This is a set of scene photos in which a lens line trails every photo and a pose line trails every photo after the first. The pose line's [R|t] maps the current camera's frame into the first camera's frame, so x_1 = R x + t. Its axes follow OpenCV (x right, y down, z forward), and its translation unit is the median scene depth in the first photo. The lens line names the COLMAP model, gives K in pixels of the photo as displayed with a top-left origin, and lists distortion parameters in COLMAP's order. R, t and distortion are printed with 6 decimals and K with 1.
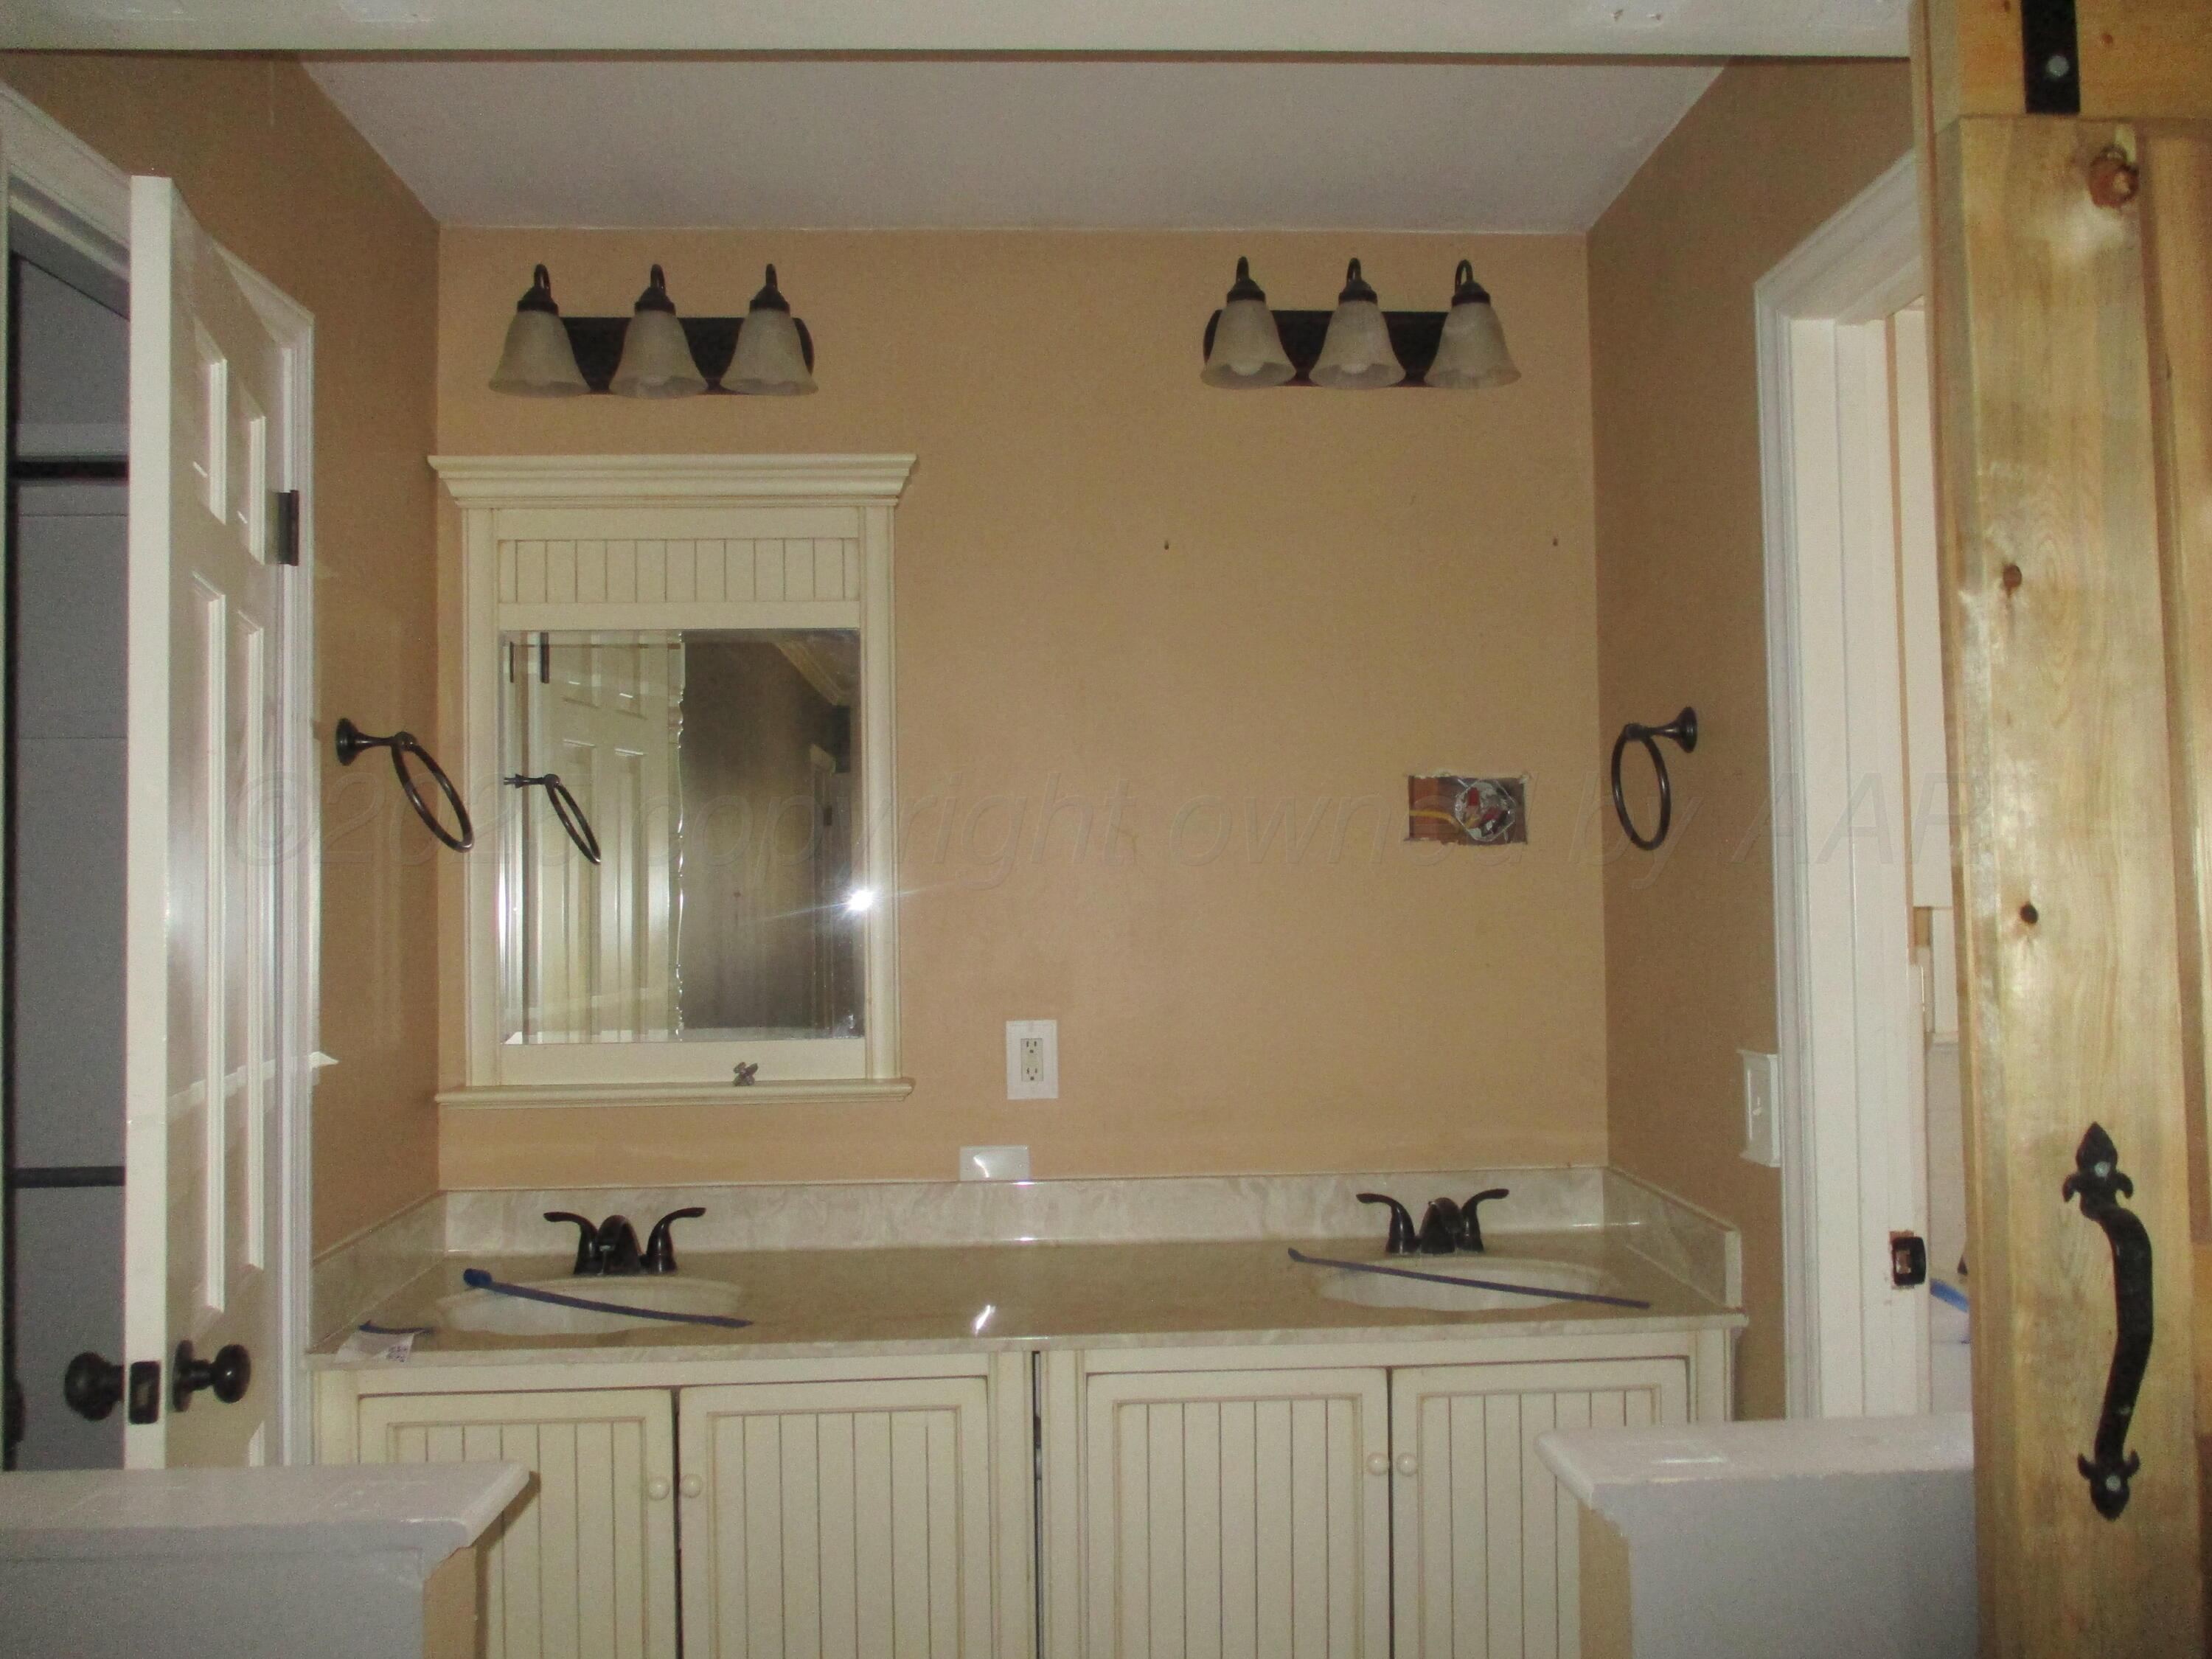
lens RADIAL K [[1830.7, 0, 1146.5], [0, 1830.7, 852.3], [0, 0, 1]] dist [-0.027519, -0.003280]
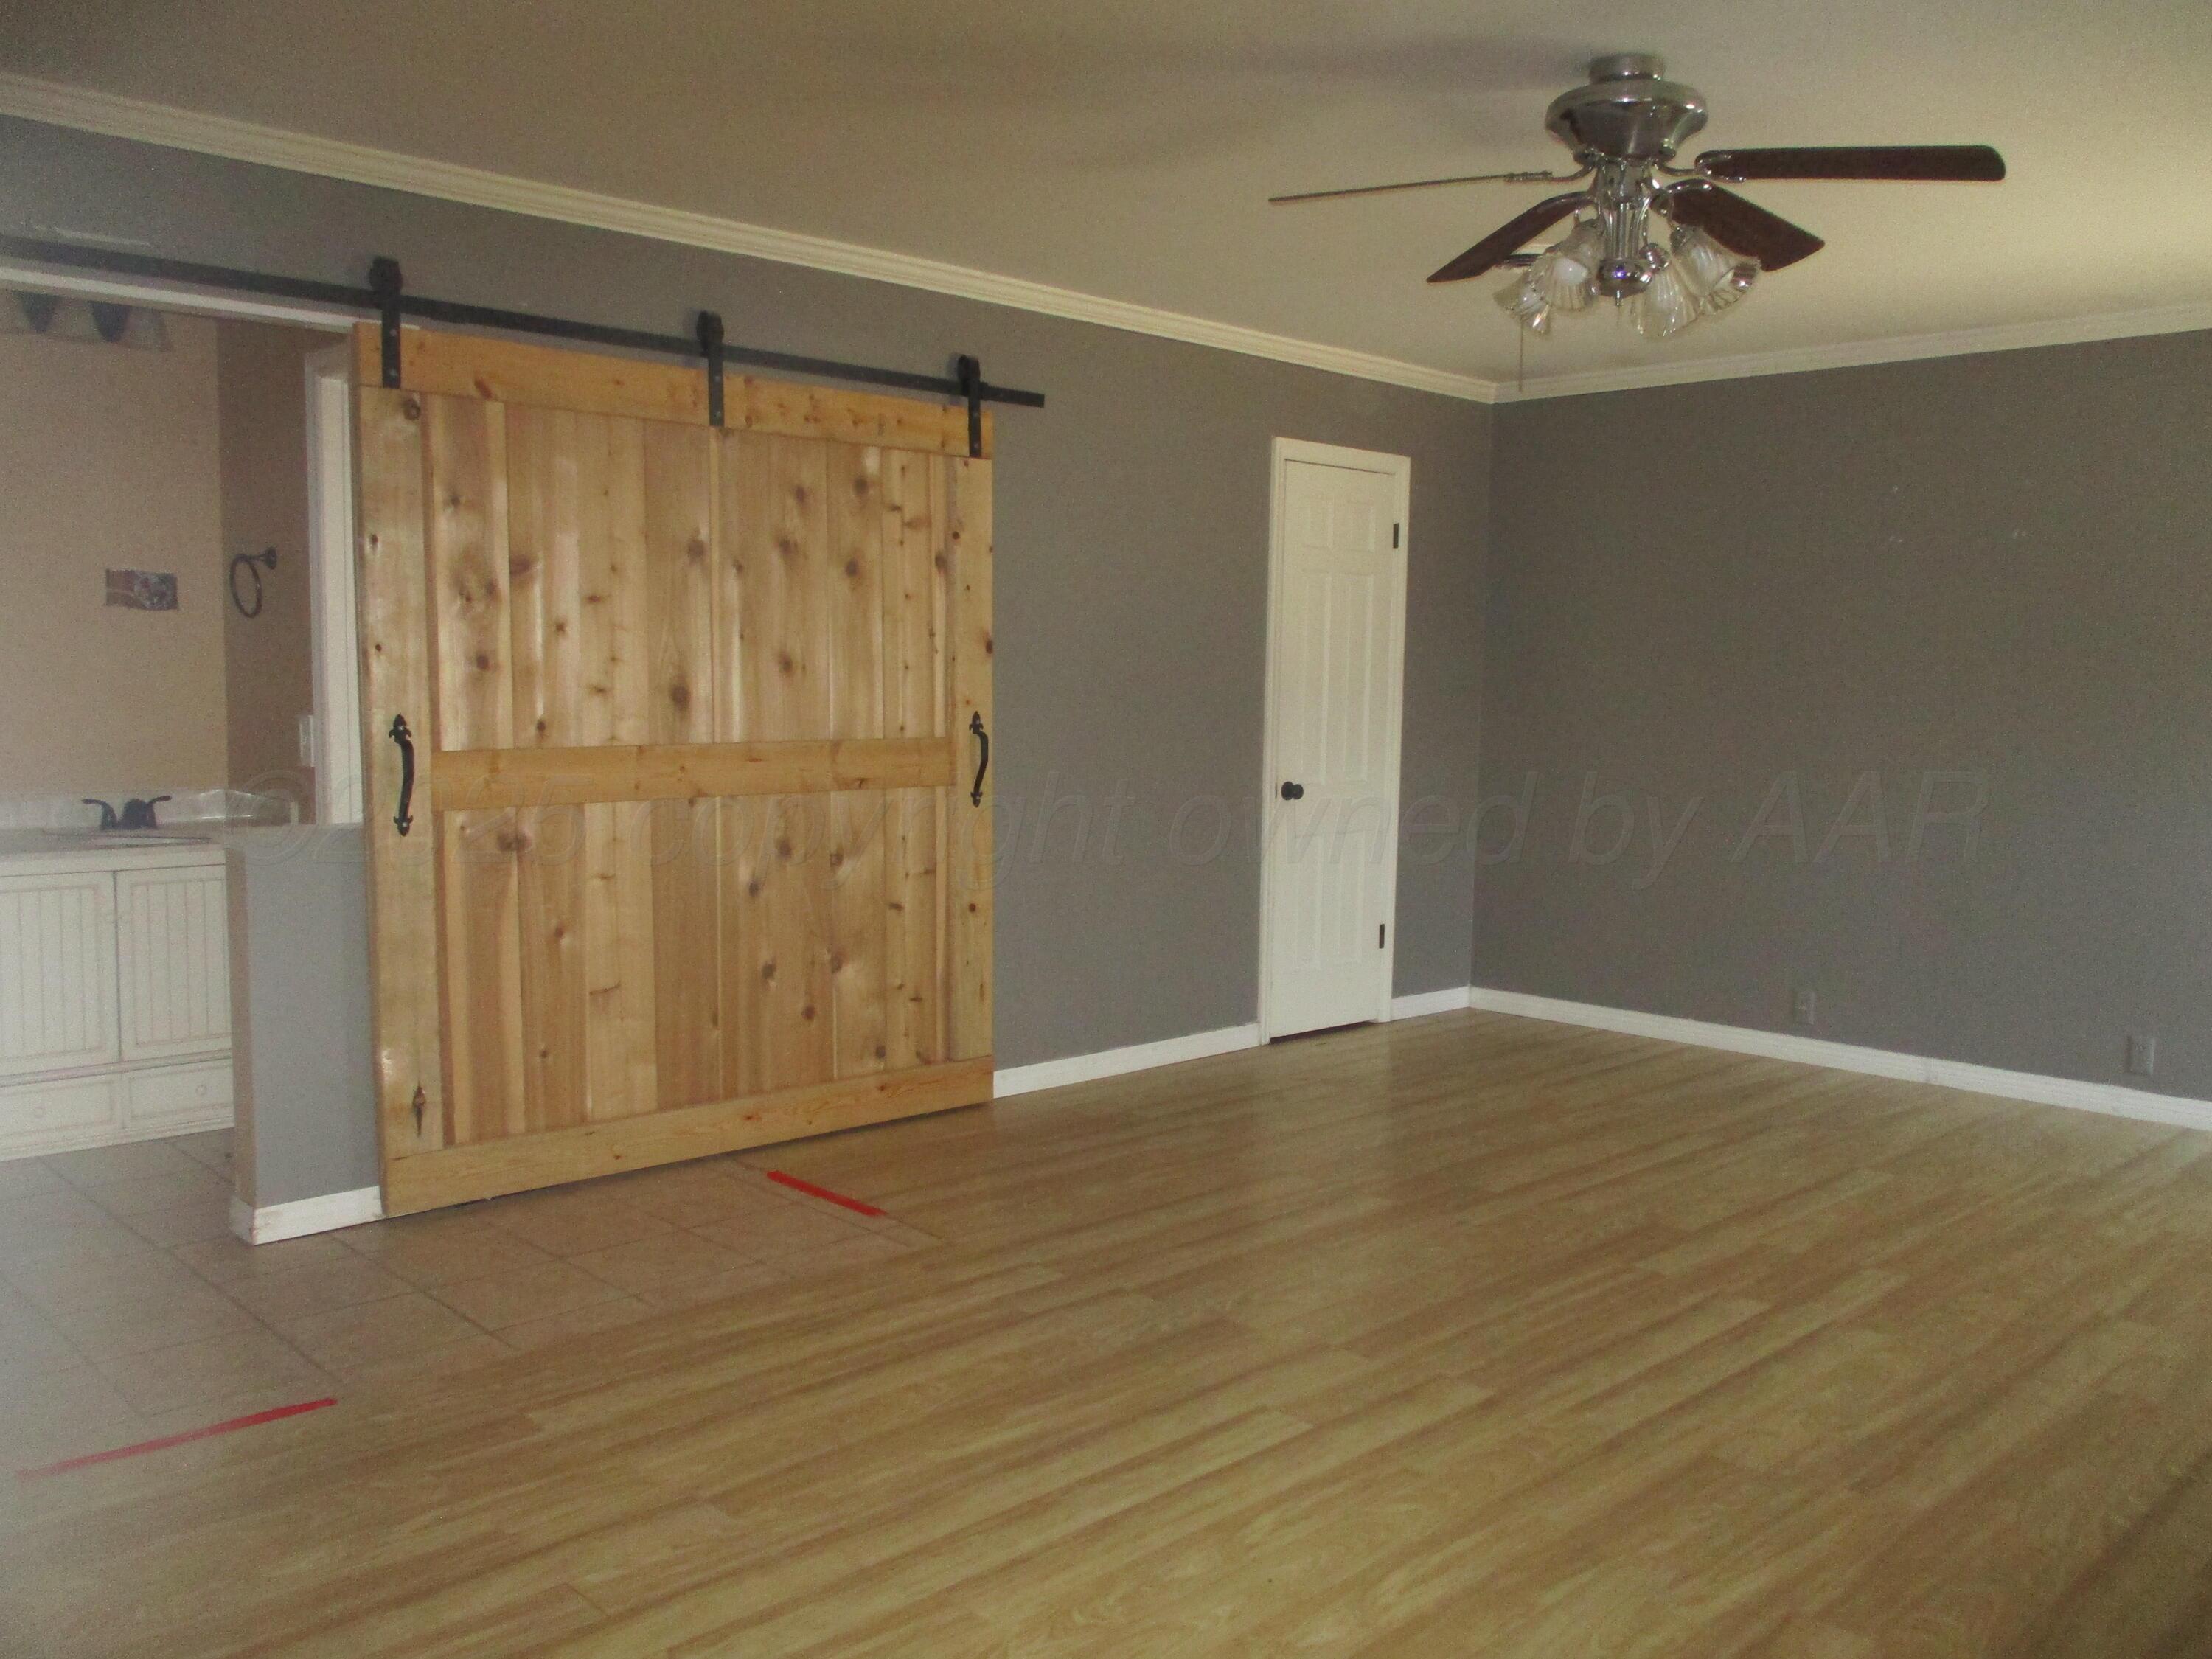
lens RADIAL K [[1830.7, 0, 1174.0], [0, 1830.7, 851.3], [0, 0, 1]] dist [-0.027519, -0.003280]
pose [[0.740717, -0.036762, 0.670810, -0.342874], [-0.049240, 0.992845, 0.108782, -0.014869], [-0.670010, -0.113608, 0.733608, -1.251055]]
